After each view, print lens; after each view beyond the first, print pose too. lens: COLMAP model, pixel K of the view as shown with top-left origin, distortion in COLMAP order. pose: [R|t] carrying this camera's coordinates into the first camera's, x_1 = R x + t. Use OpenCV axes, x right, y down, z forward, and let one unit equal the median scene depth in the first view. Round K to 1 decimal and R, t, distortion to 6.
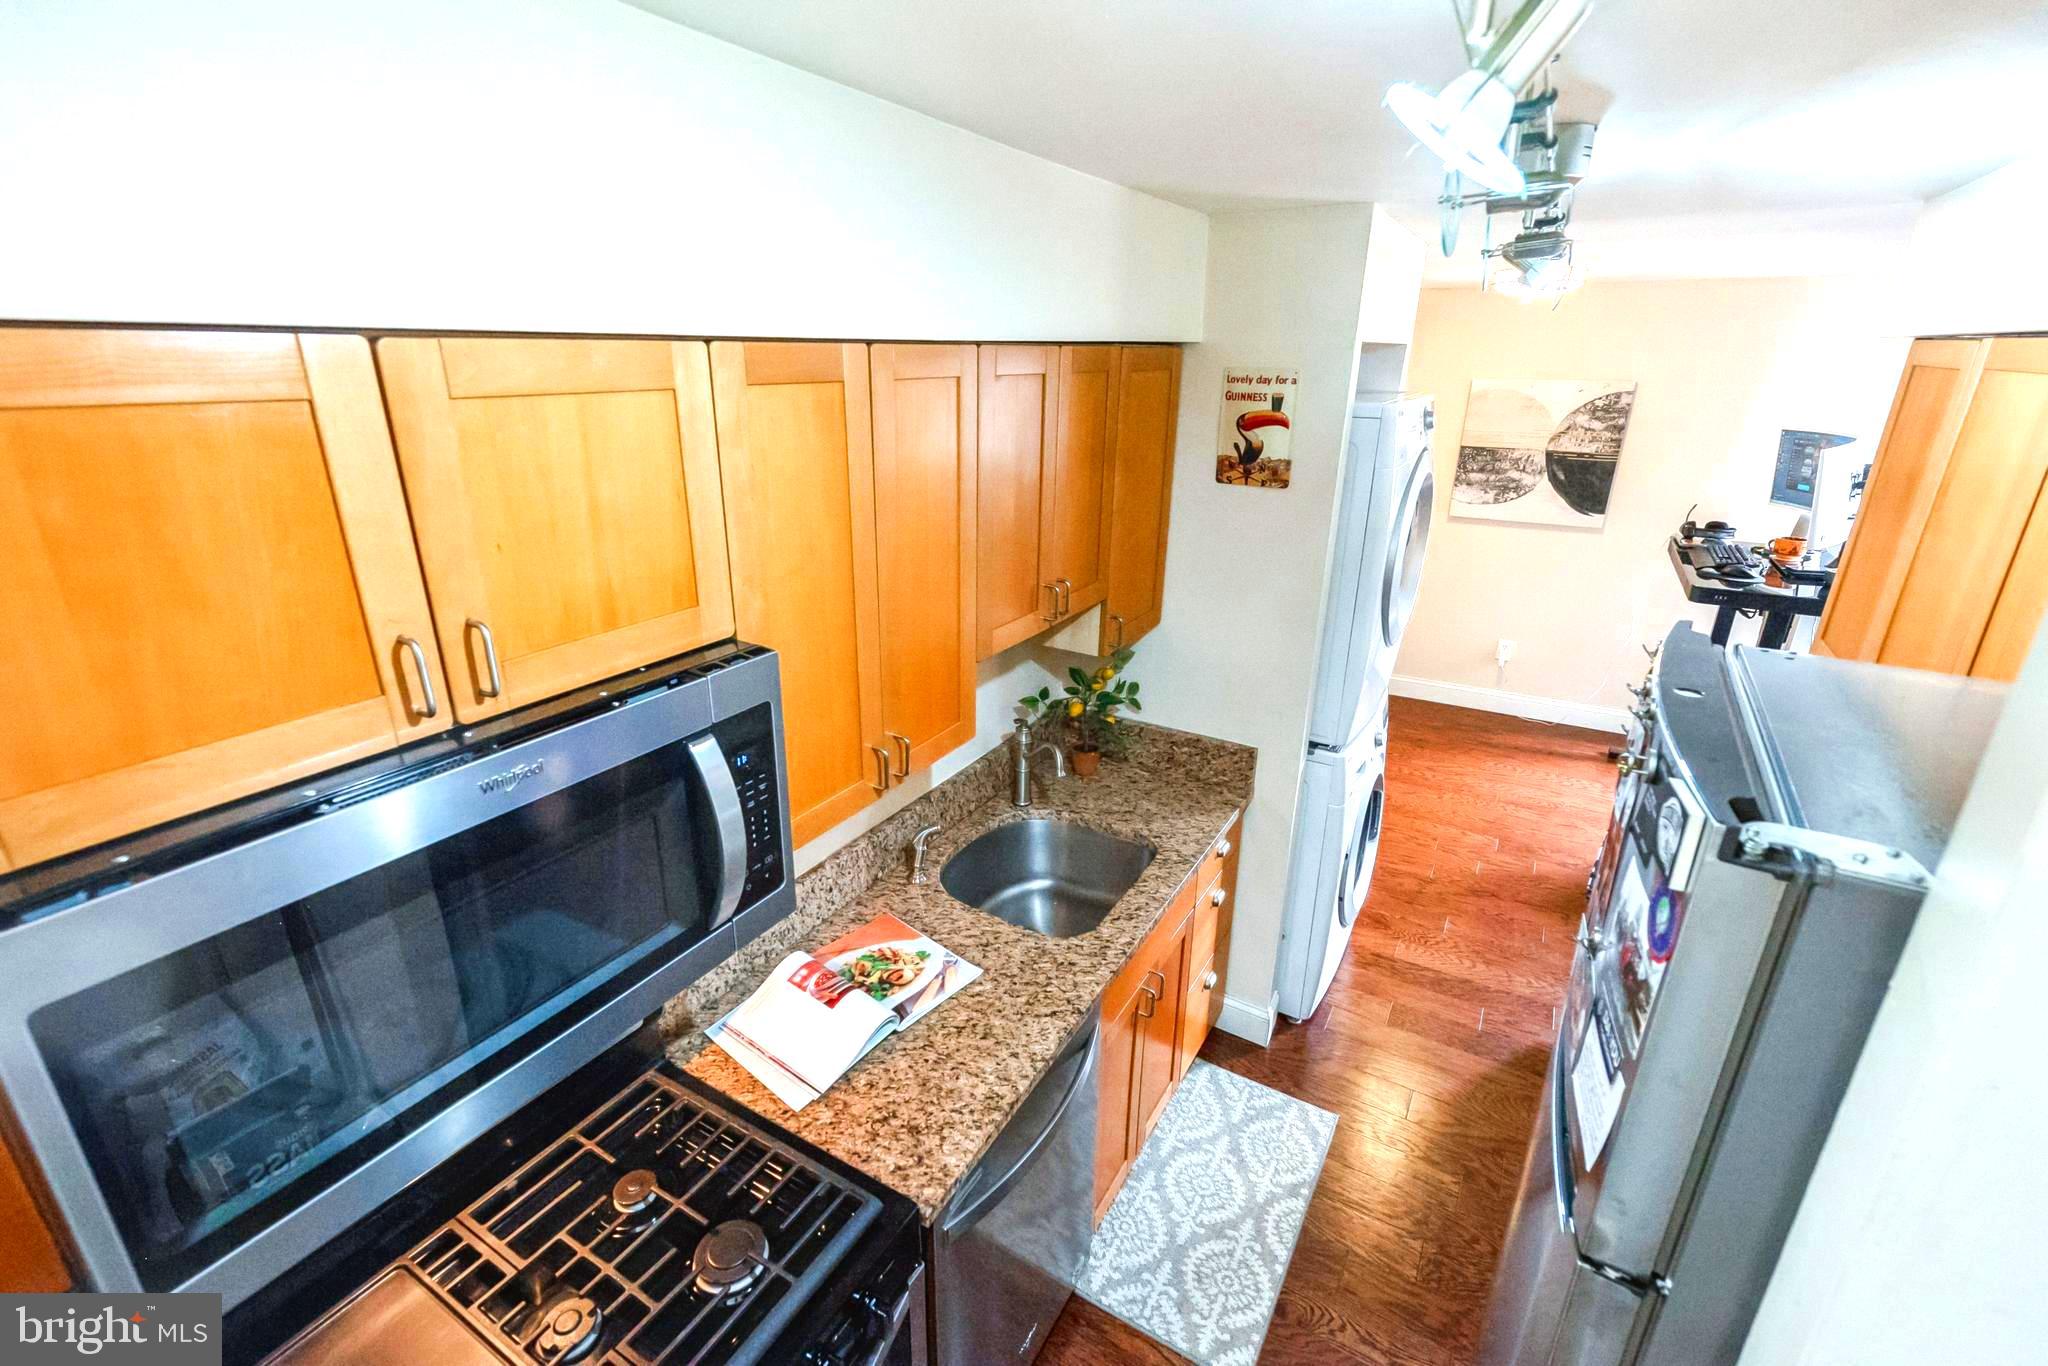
lens RADIAL K [[893.1, 0, 1024.0], [0, 893.1, 683.0], [0, 0, 1]] dist [0.010421, -0.000190]
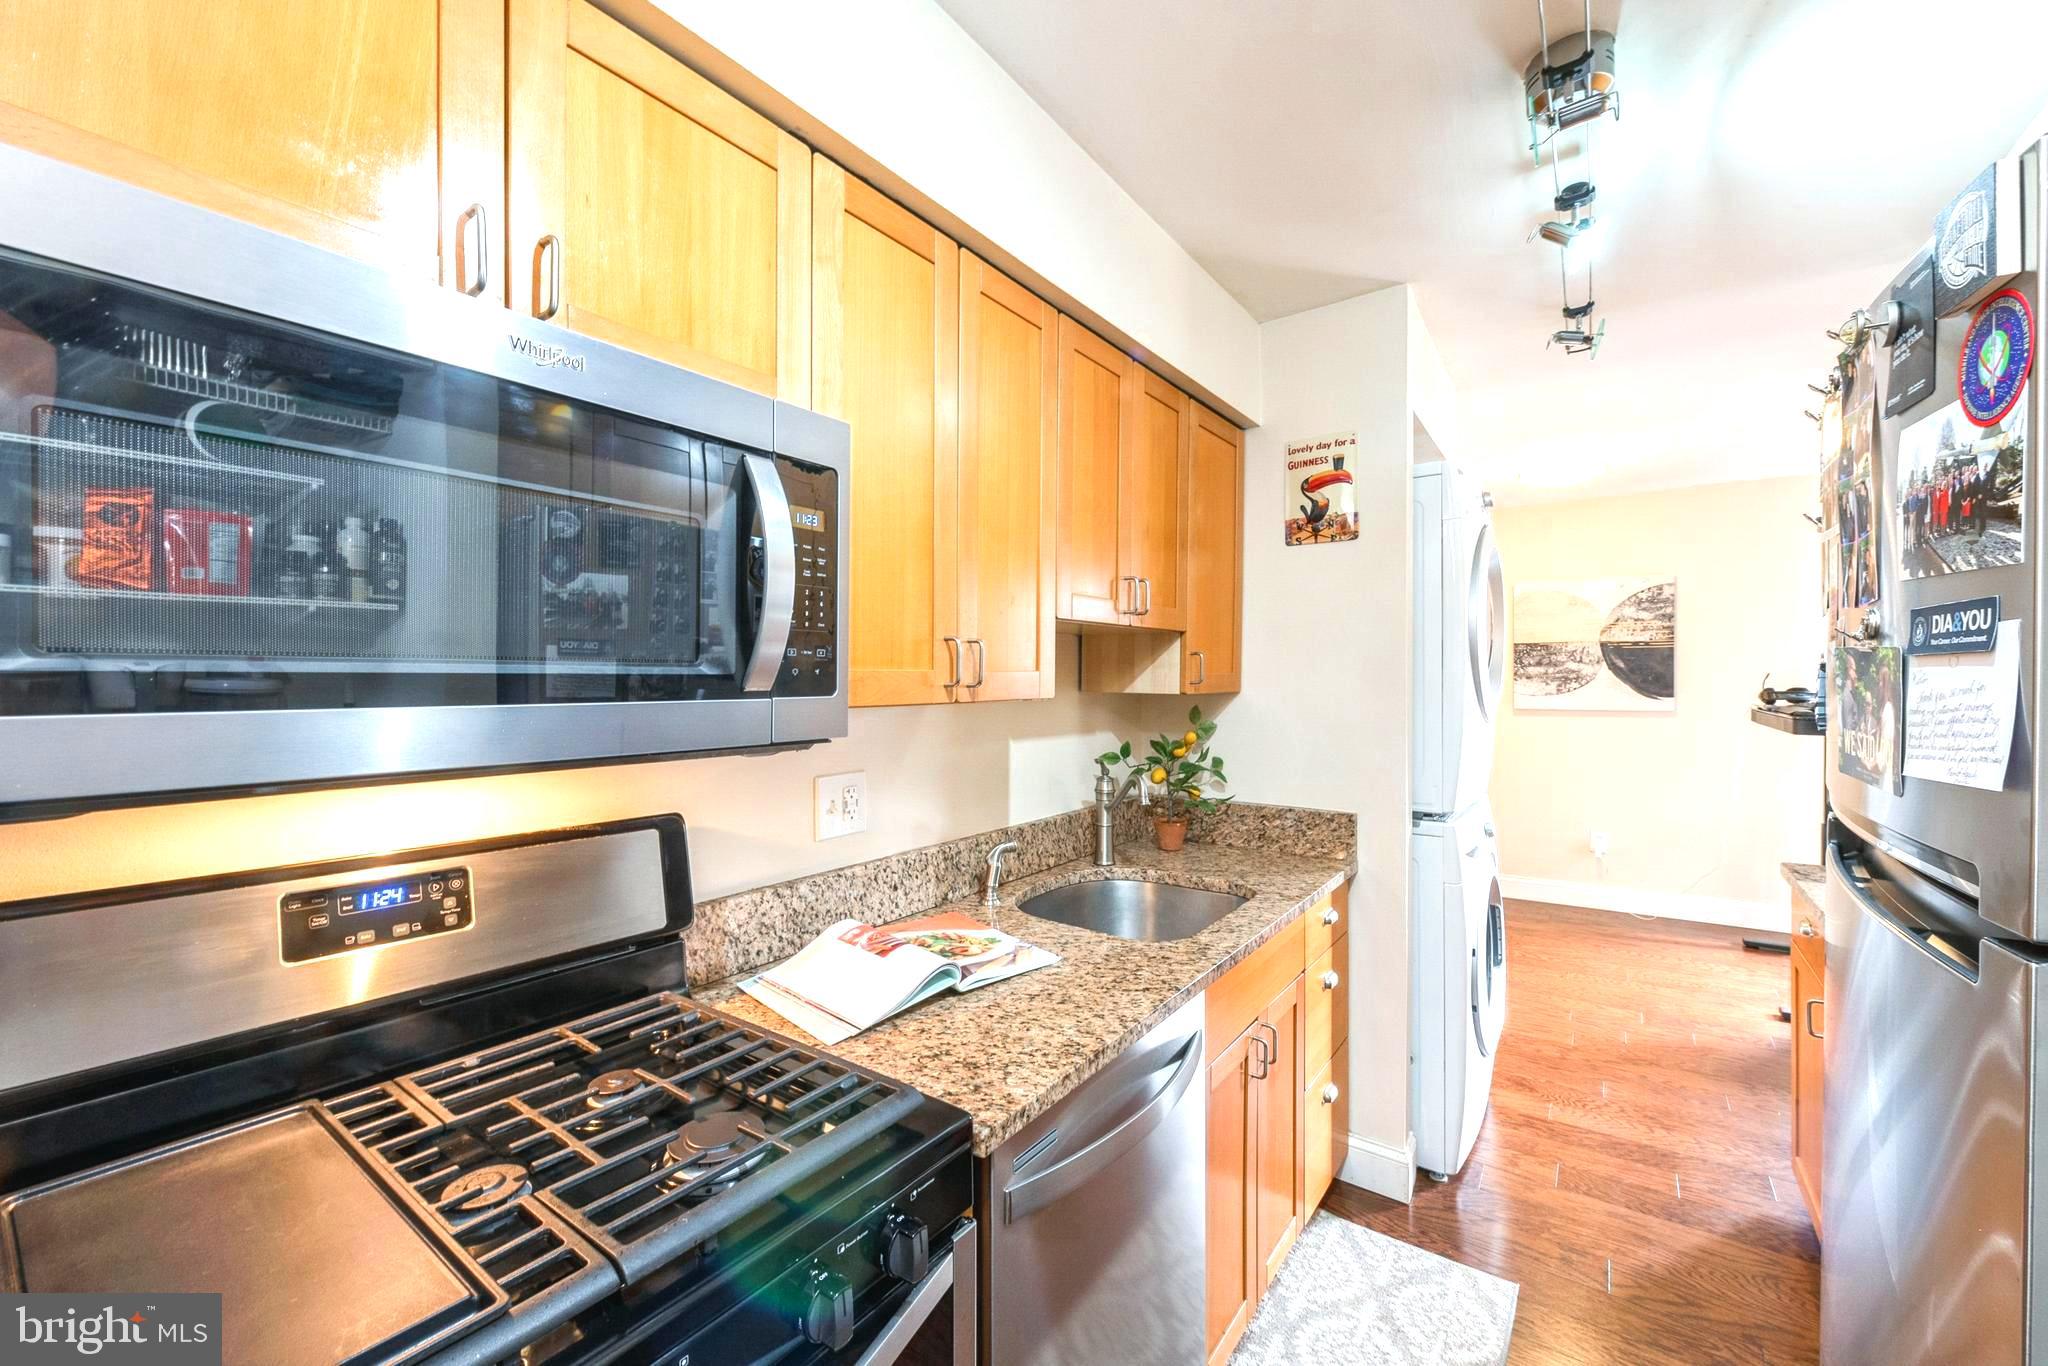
lens RADIAL K [[806.4, 0, 1024.0], [0, 806.4, 683.0], [0, 0, 1]] dist [-0.001624, -0.000272]
pose [[0.995335, -0.012758, -0.095635, -0.003023], [-0.020096, 0.942064, -0.334832, 0.246648], [0.094366, 0.335191, 0.937412, 0.135835]]
